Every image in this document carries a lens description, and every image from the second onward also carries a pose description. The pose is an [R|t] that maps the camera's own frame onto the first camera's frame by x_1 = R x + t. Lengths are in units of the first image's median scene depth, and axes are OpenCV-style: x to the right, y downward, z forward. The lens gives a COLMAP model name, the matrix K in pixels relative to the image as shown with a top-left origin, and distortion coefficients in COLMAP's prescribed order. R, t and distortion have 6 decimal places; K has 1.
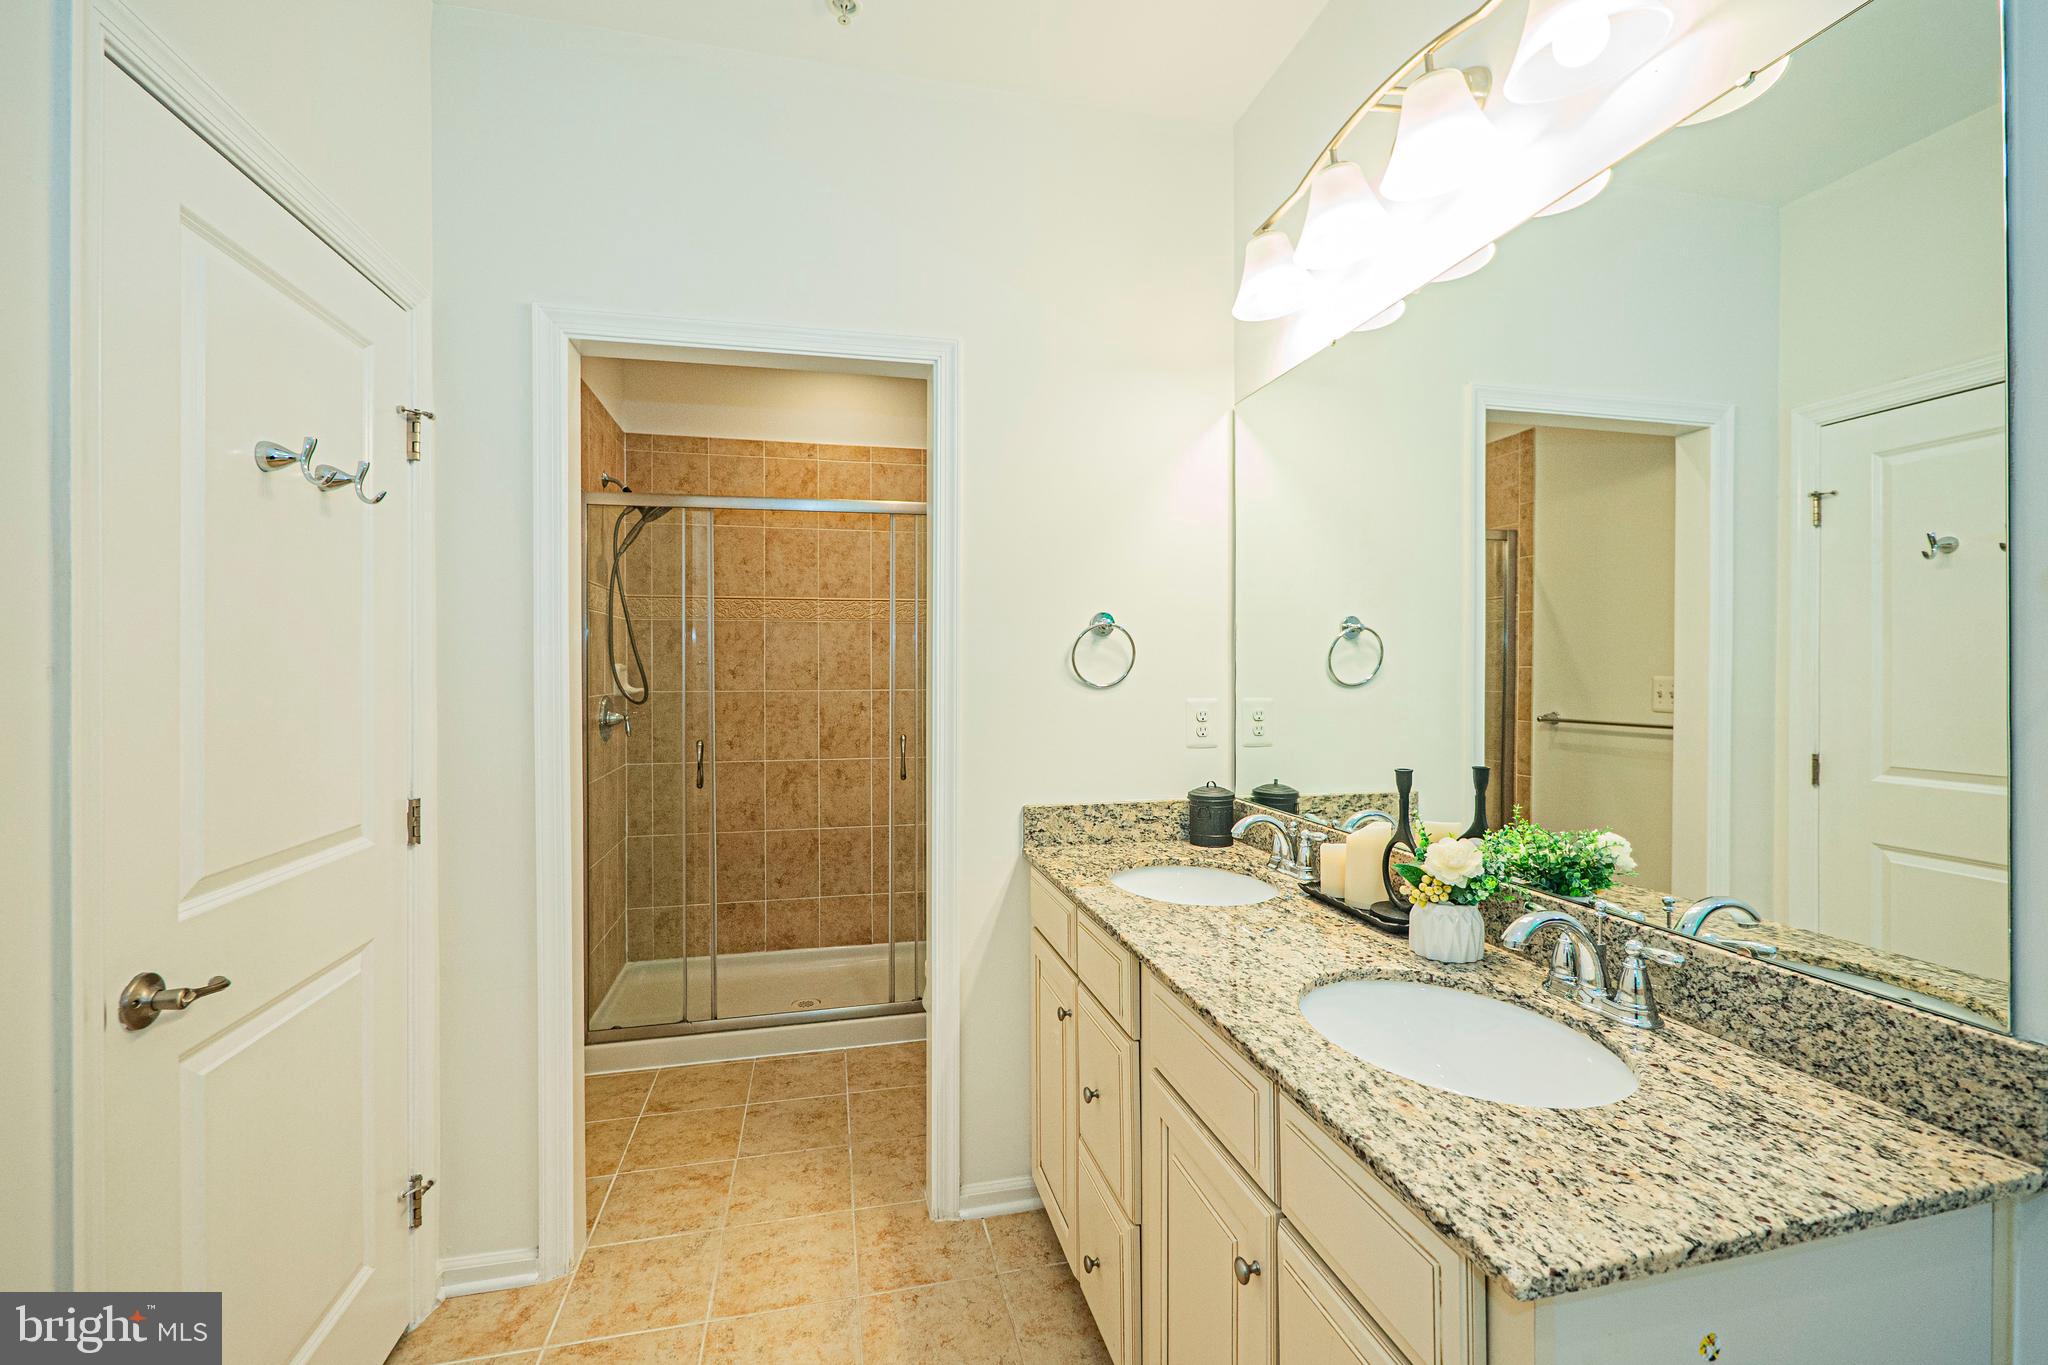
lens RADIAL K [[866.9, 0, 1021.7], [0, 866.9, 674.9], [0, 0, 1]] dist [-0.003013, 0.000456]
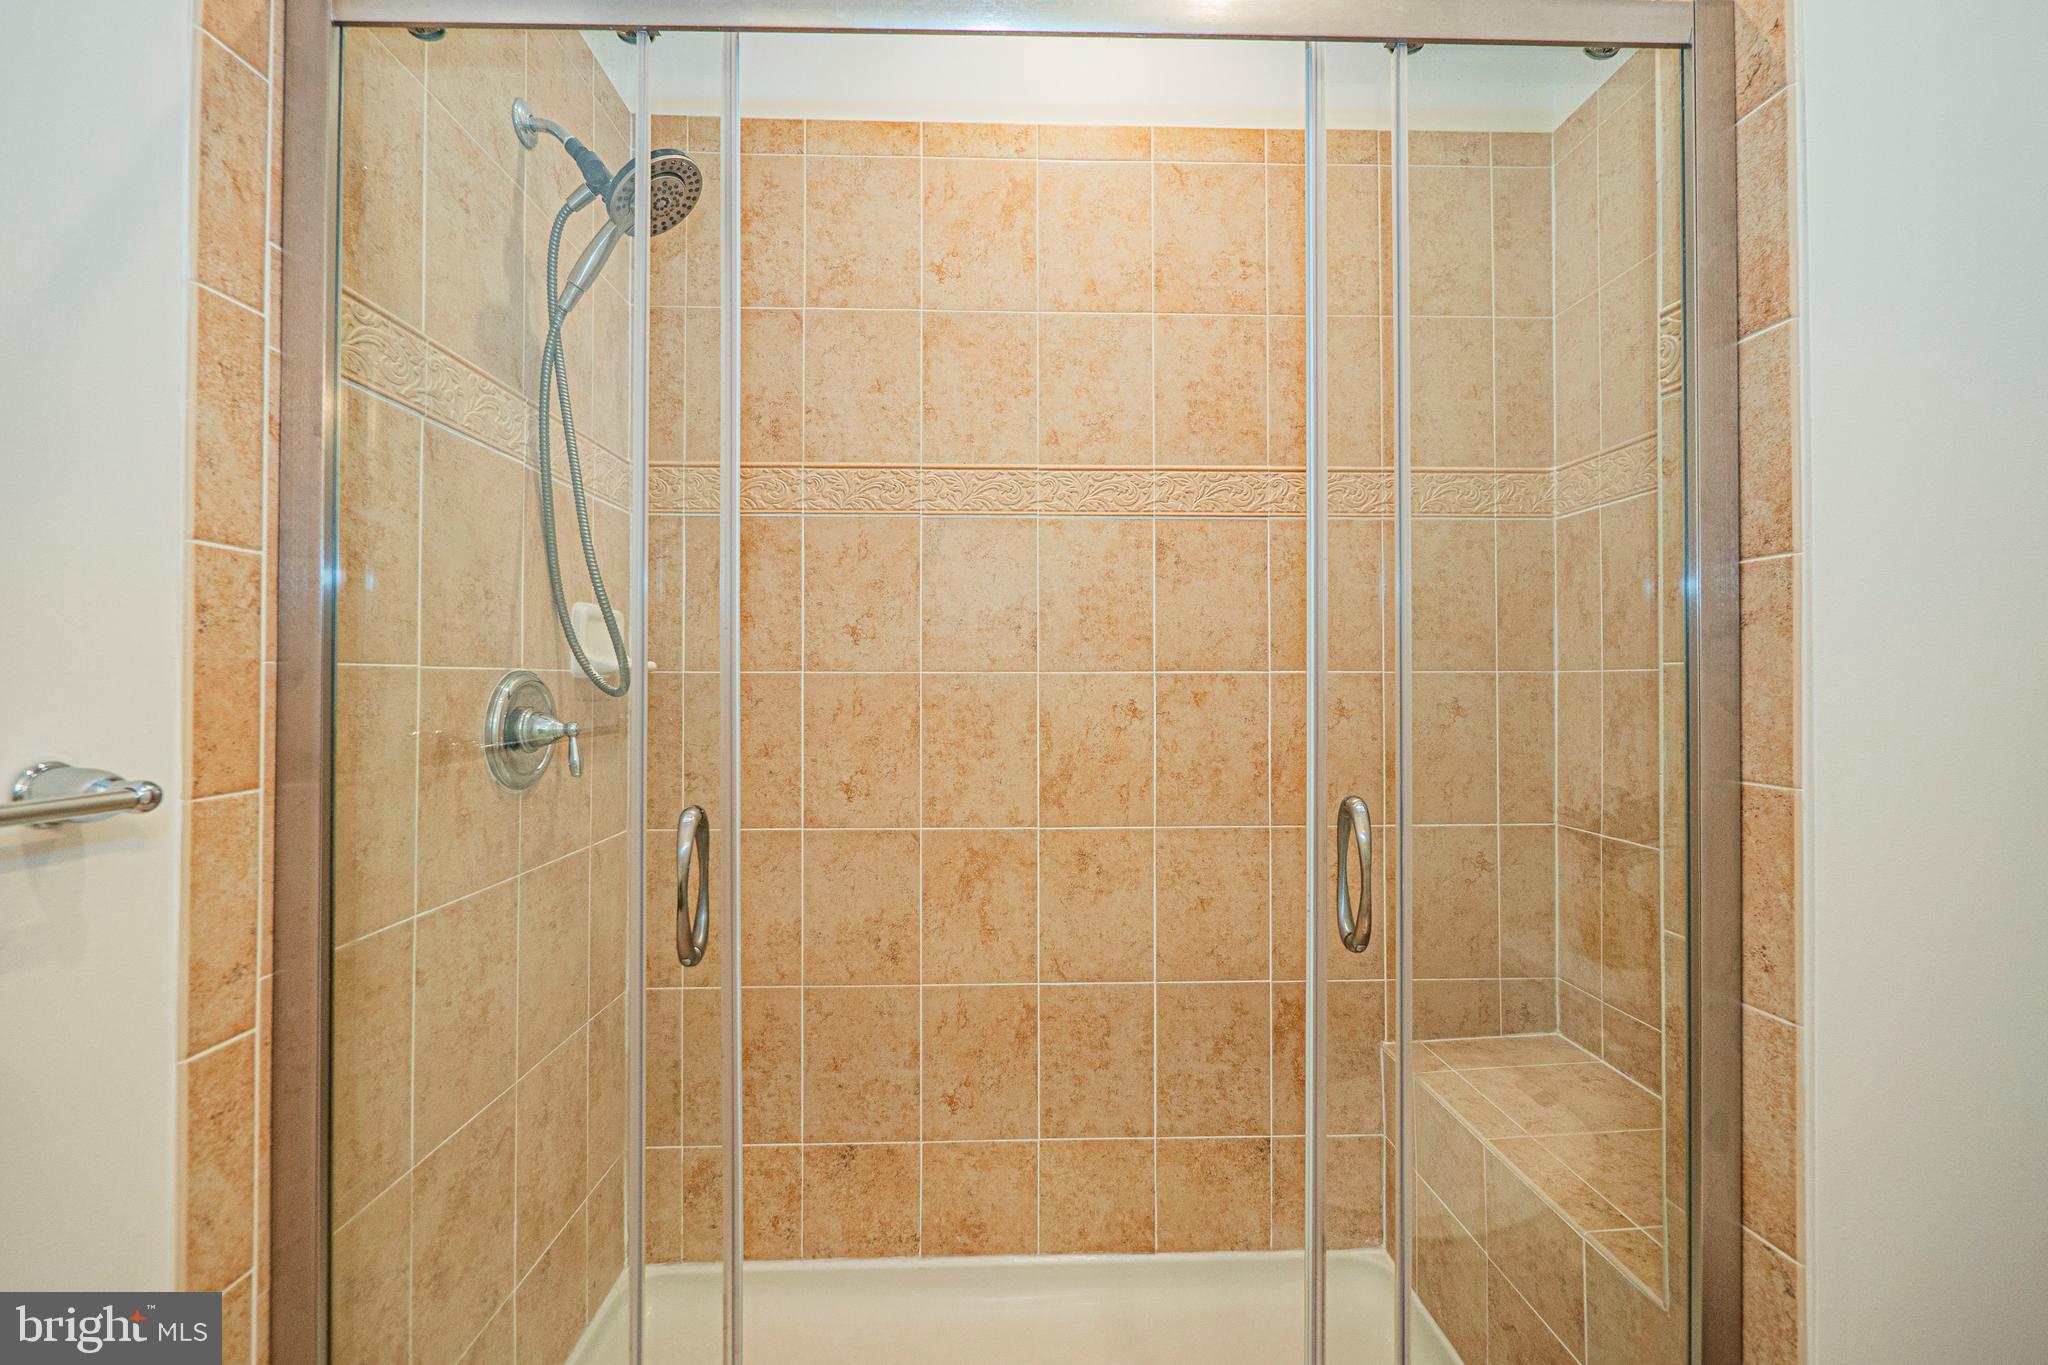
lens RADIAL K [[866.9, 0, 1020.4], [0, 866.9, 681.2], [0, 0, 1]] dist [-0.003013, 0.000456]
pose [[0.984820, 0.001085, -0.173573, -0.166426], [-0.002504, 0.999965, -0.007957, 0.026109], [0.173558, 0.008271, 0.984789, 0.562295]]
